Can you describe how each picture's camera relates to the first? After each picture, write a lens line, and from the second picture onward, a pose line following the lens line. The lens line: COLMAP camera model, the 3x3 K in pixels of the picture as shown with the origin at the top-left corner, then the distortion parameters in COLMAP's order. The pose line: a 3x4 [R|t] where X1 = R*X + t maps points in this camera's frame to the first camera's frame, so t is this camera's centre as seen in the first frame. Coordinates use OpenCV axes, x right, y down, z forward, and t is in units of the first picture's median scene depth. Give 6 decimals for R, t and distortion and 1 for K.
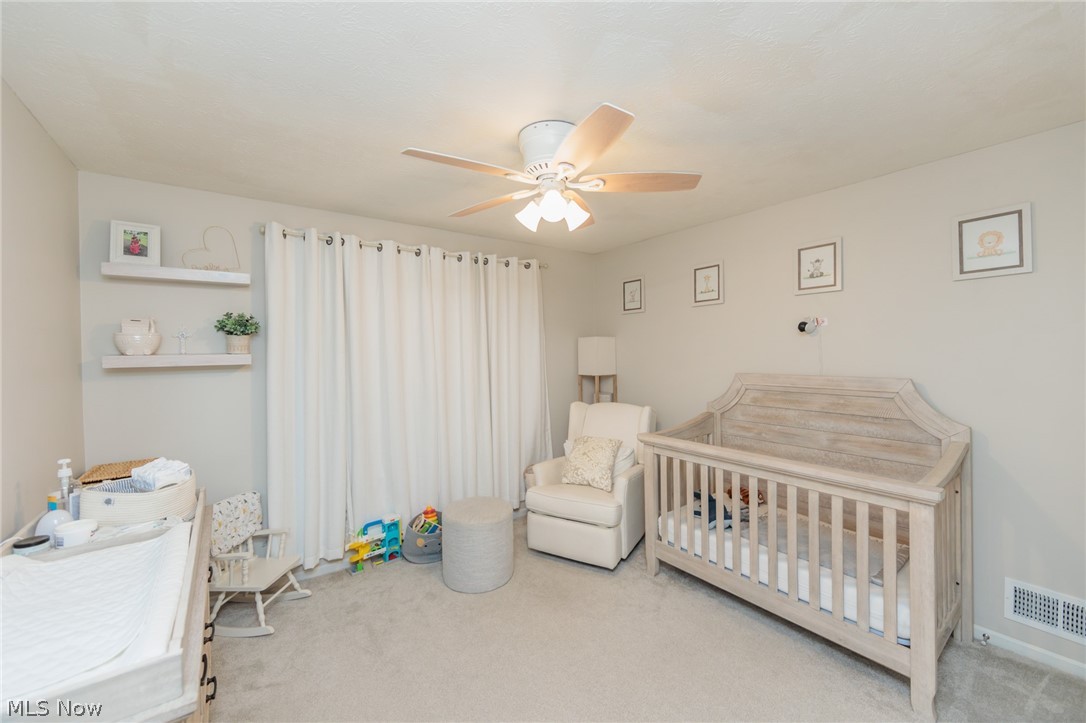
lens RADIAL K [[429.2, 0, 545.4], [0, 429.2, 356.6], [0, 0, 1]] dist [-0.003580, -0.000541]
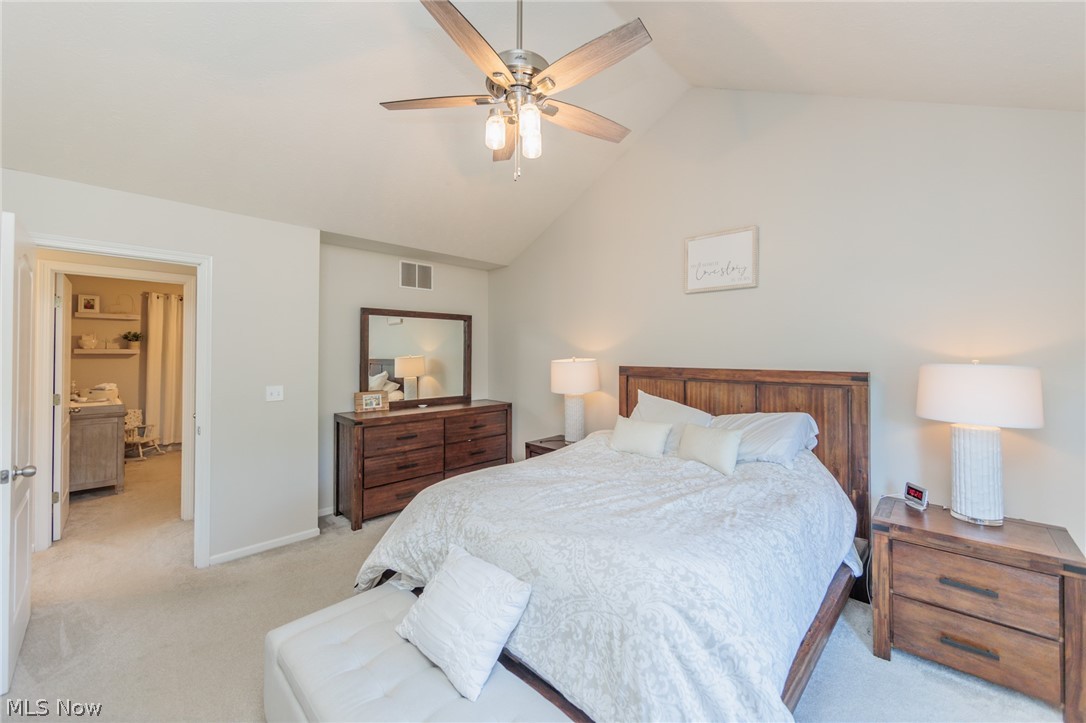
lens RADIAL K [[429.2, 0, 540.5], [0, 429.2, 353.1], [0, 0, 1]] dist [-0.003580, -0.000541]
pose [[0.986805, 0.022373, 0.160359, 1.192631], [-0.020161, 0.999678, -0.015411, 0.006590], [-0.160653, 0.011975, 0.986938, -1.798854]]
